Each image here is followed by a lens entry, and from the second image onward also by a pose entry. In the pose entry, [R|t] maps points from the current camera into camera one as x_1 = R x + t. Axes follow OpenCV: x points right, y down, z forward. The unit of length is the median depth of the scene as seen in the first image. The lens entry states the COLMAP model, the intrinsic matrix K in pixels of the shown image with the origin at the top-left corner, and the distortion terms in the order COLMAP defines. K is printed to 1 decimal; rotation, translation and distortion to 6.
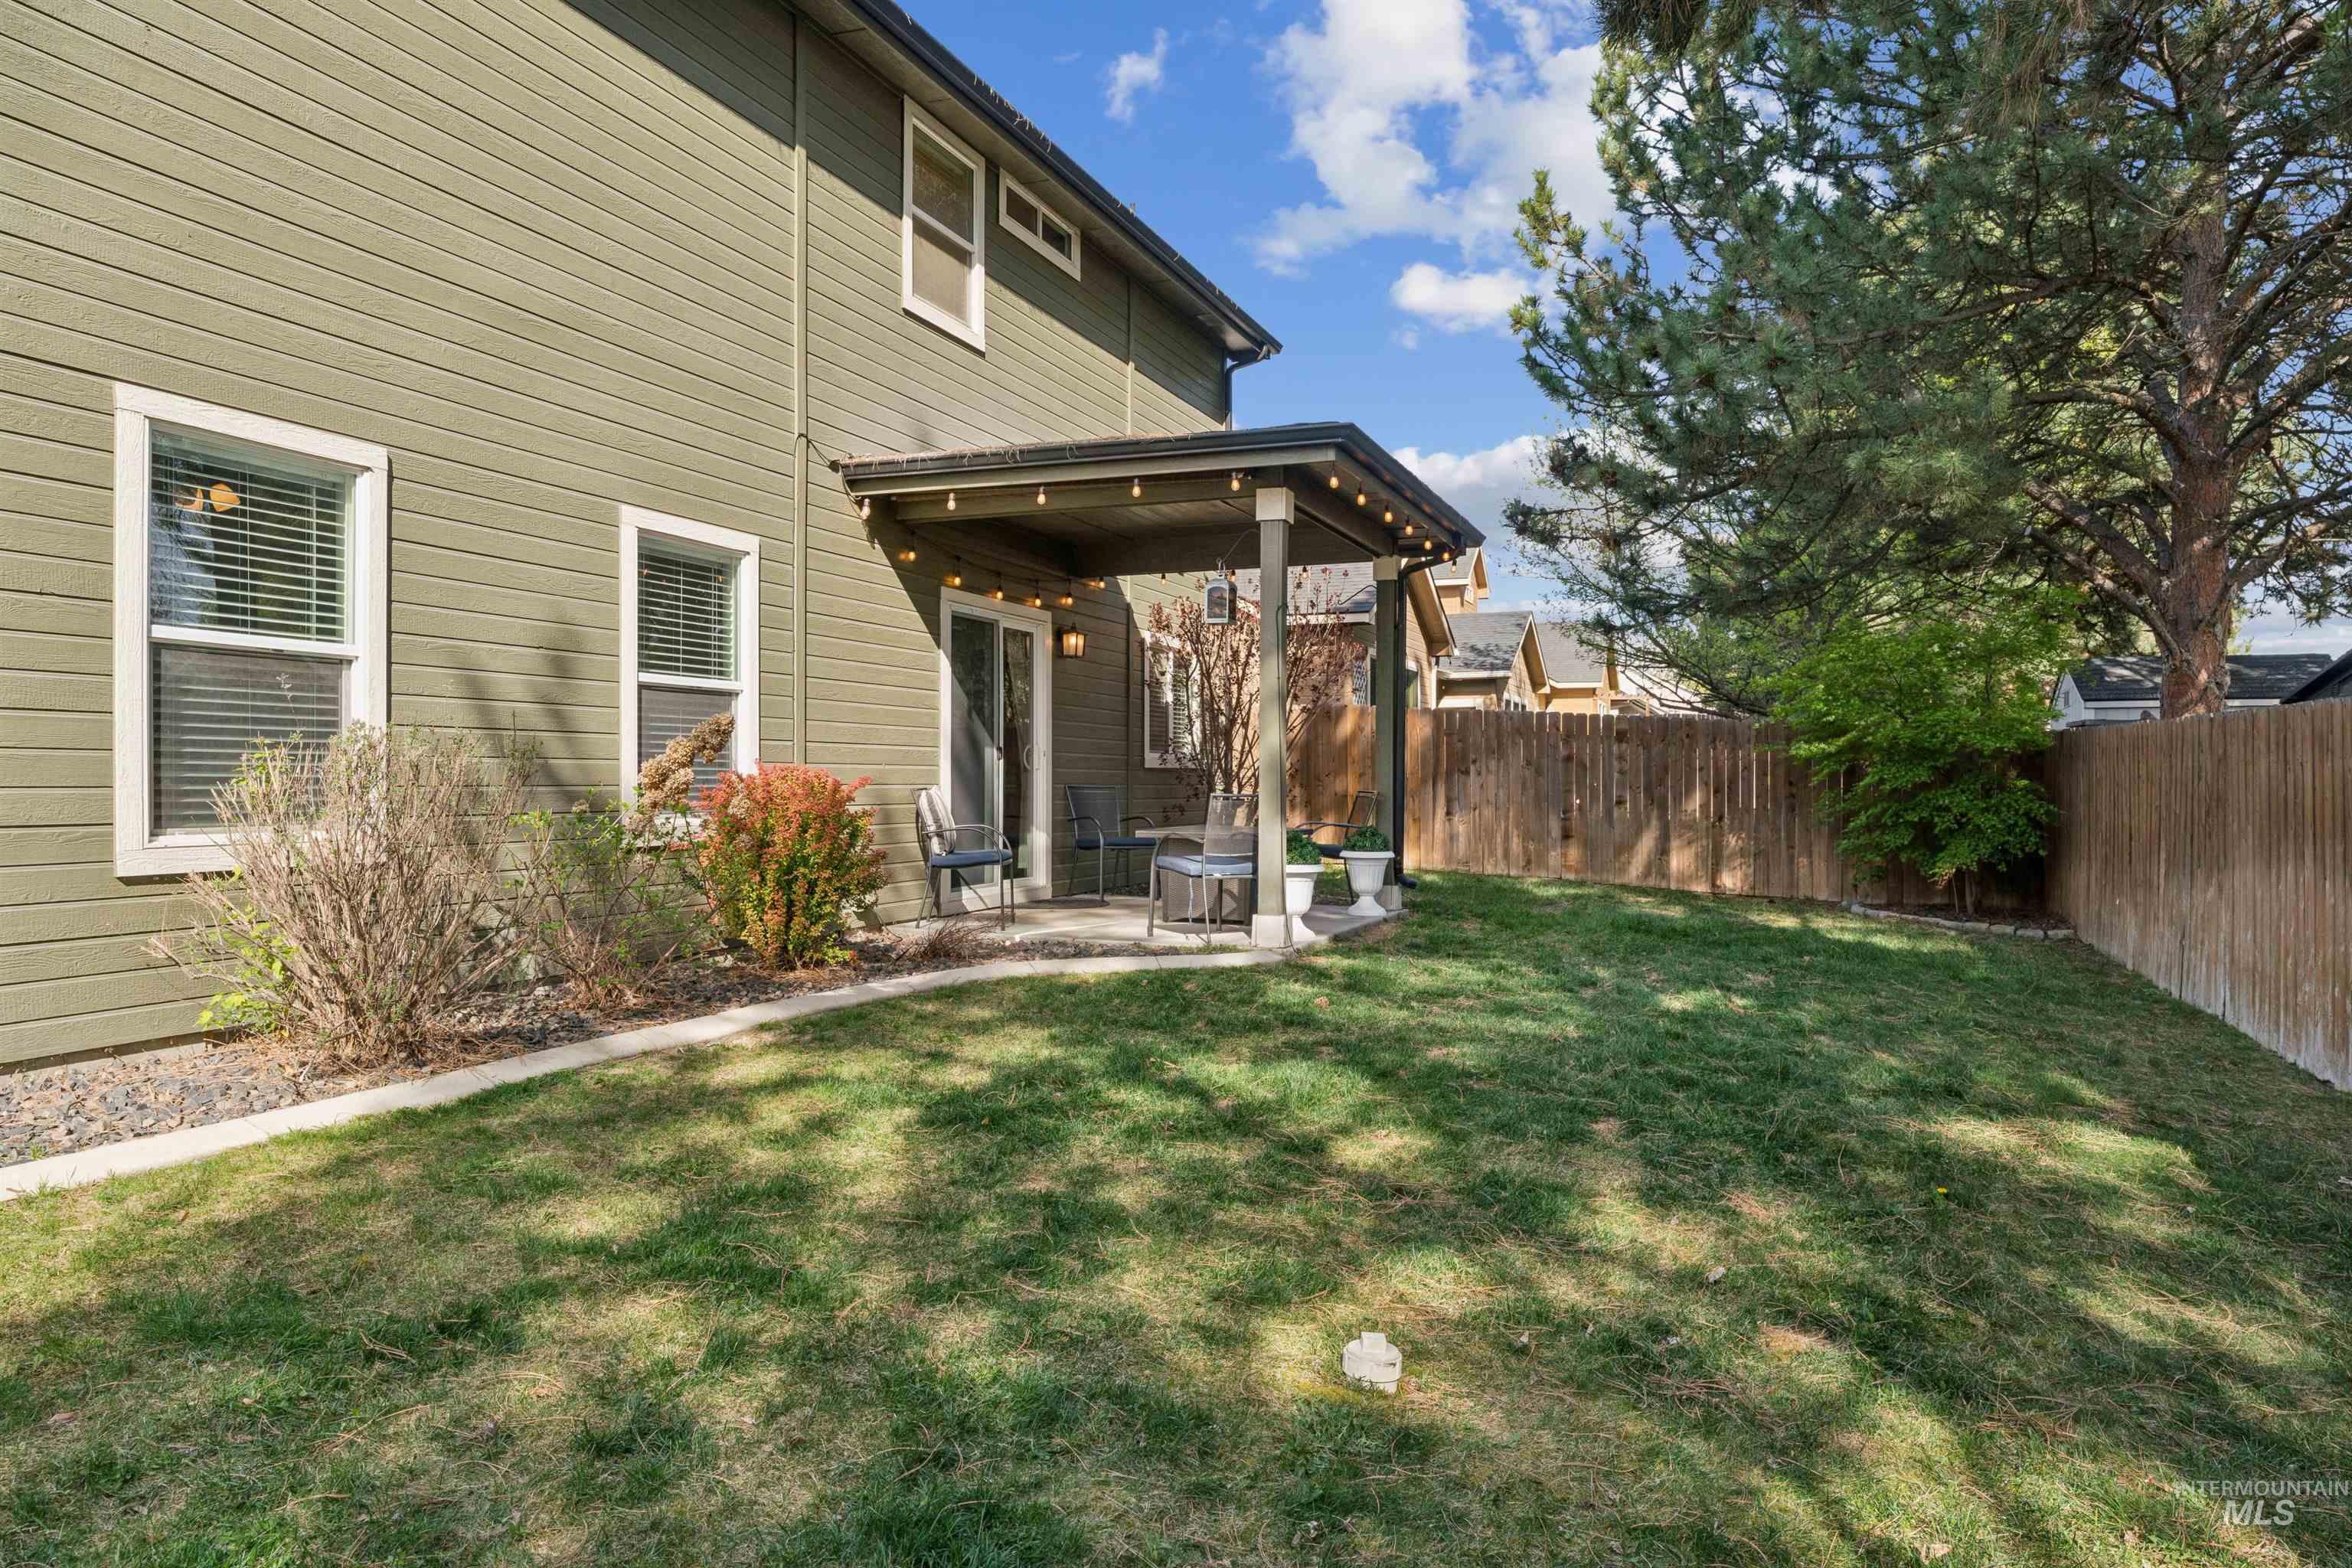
lens RADIAL K [[1526.7, 0, 1176.1], [0, 1526.7, 783.1], [0, 0, 1]] dist [0.010317, -0.002187]
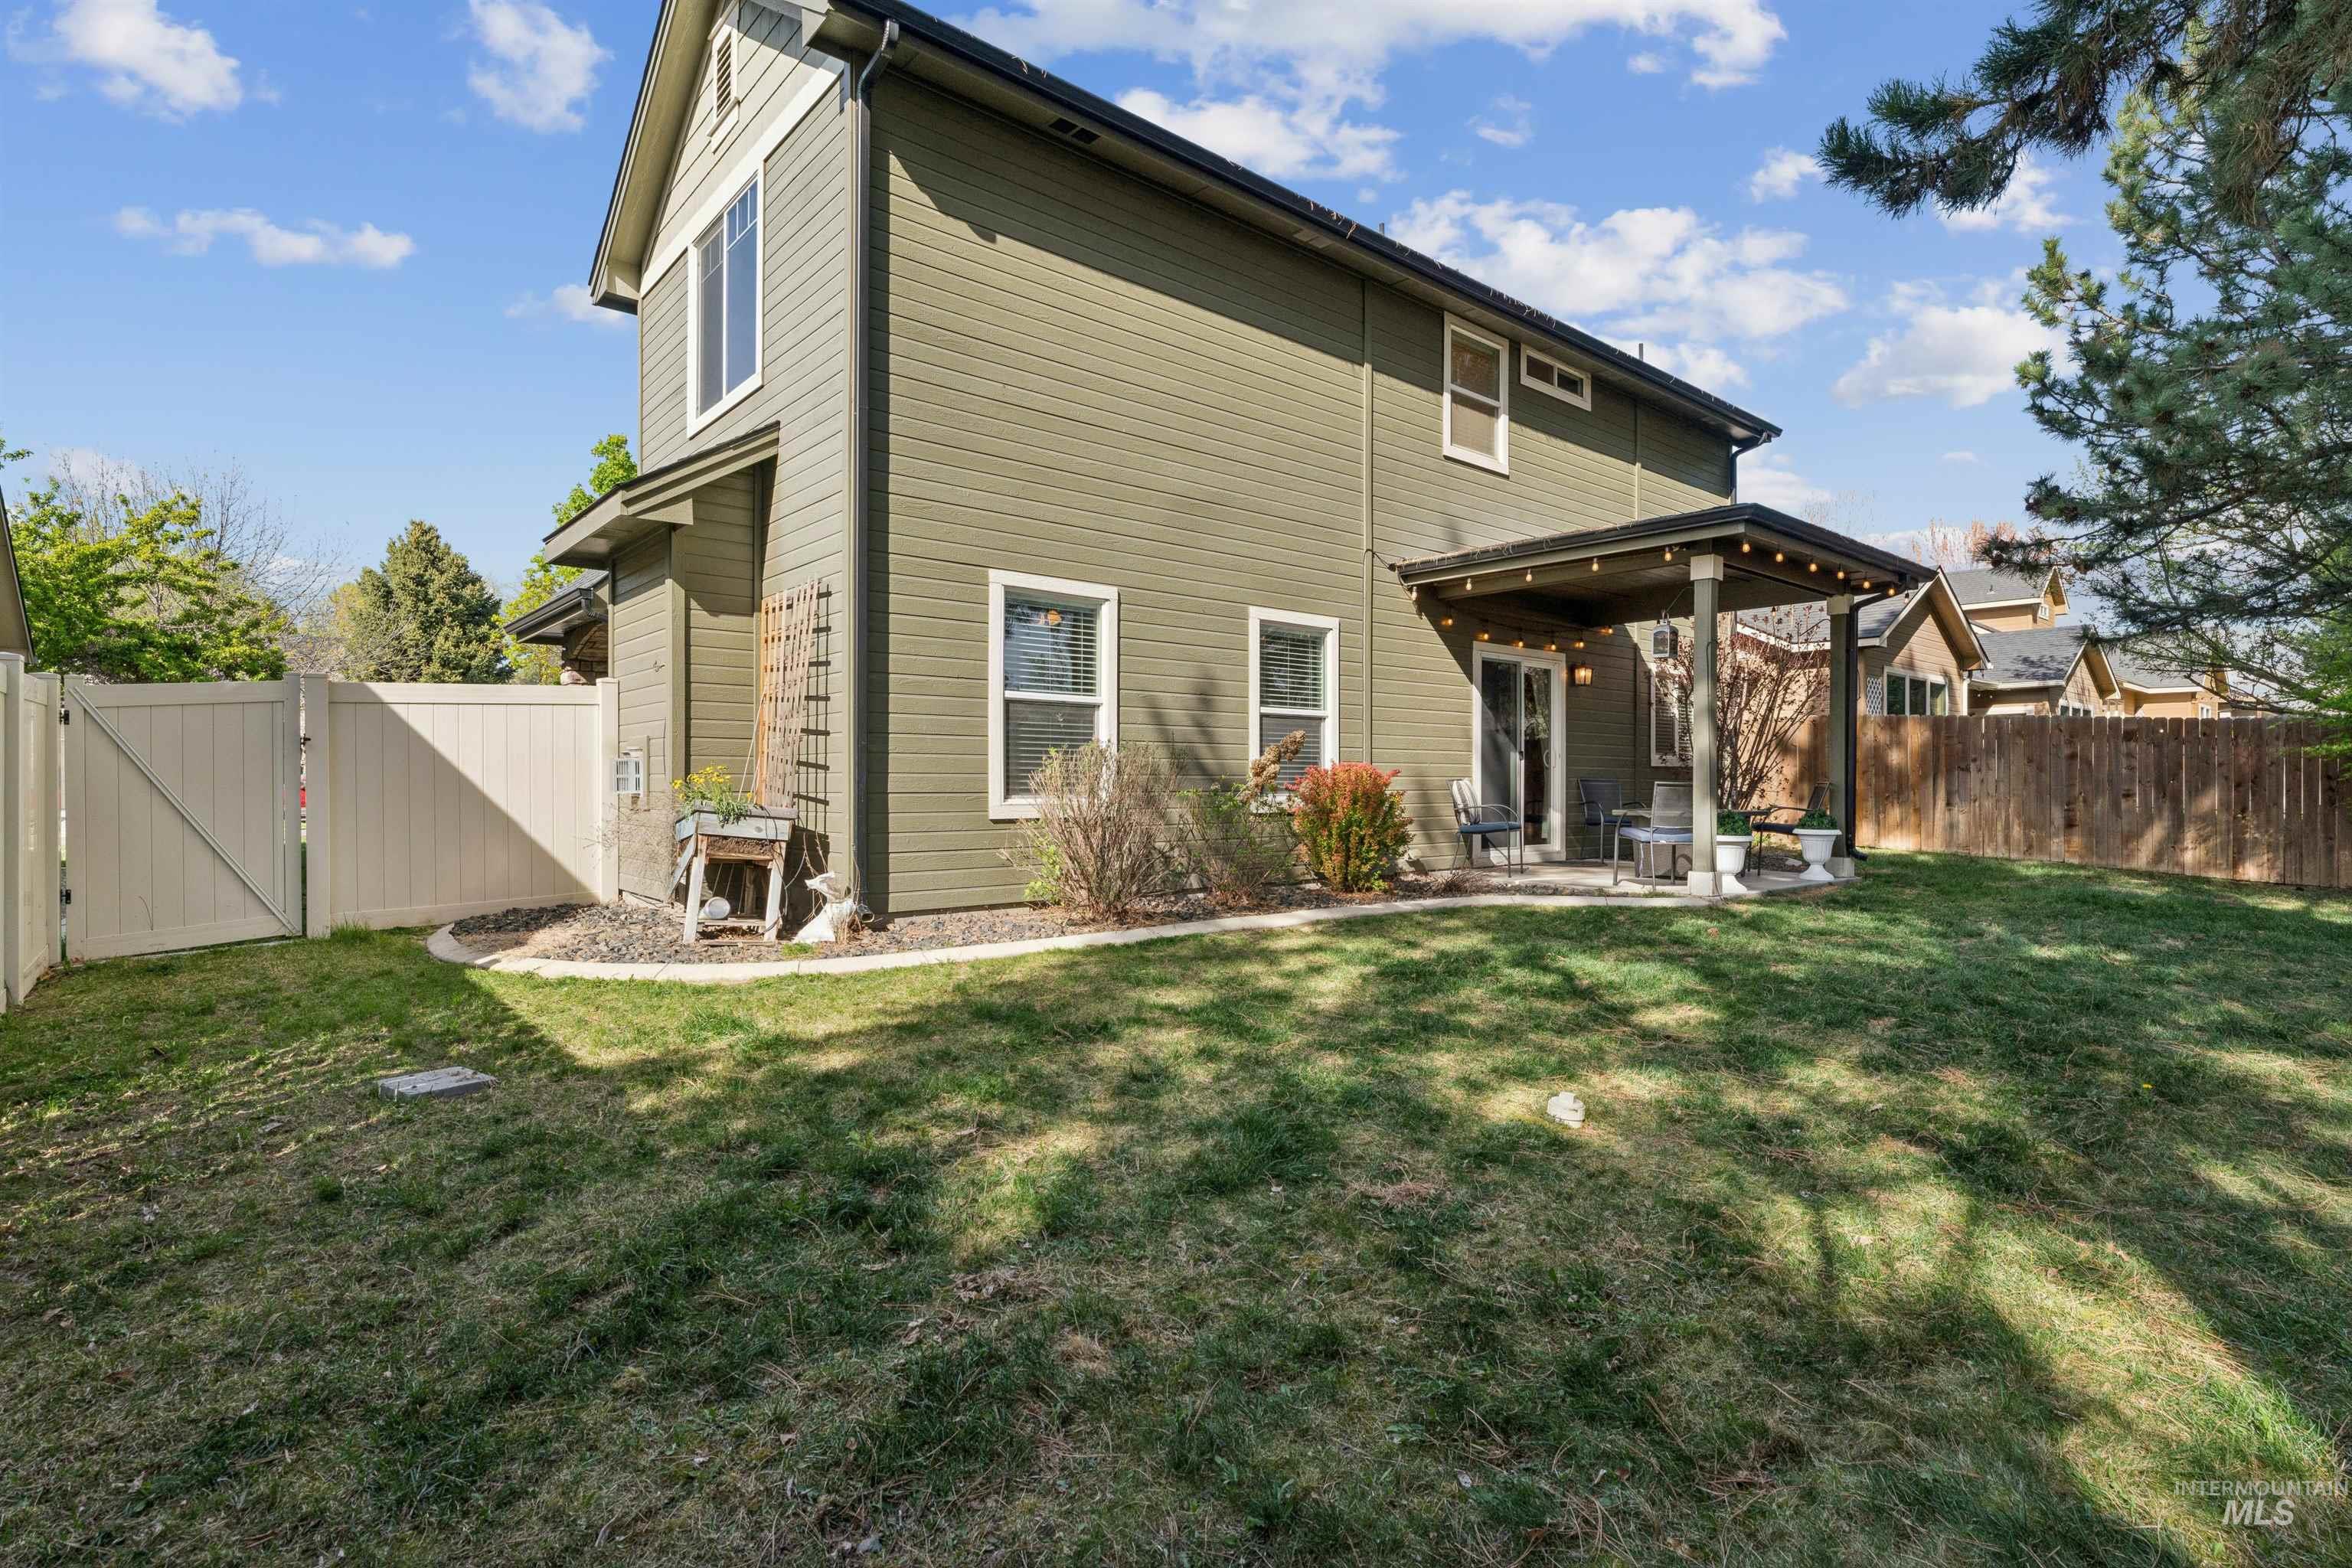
lens RADIAL K [[1144.9, 0, 1177.1], [0, 1144.9, 789.8], [0, 0, 1]] dist [0.001489, 0.000703]
pose [[0.882715, 0.003366, -0.469897, 0.140459], [-0.001334, 0.999988, 0.004658, 0.010471], [0.469907, -0.003485, 0.882709, -0.122806]]
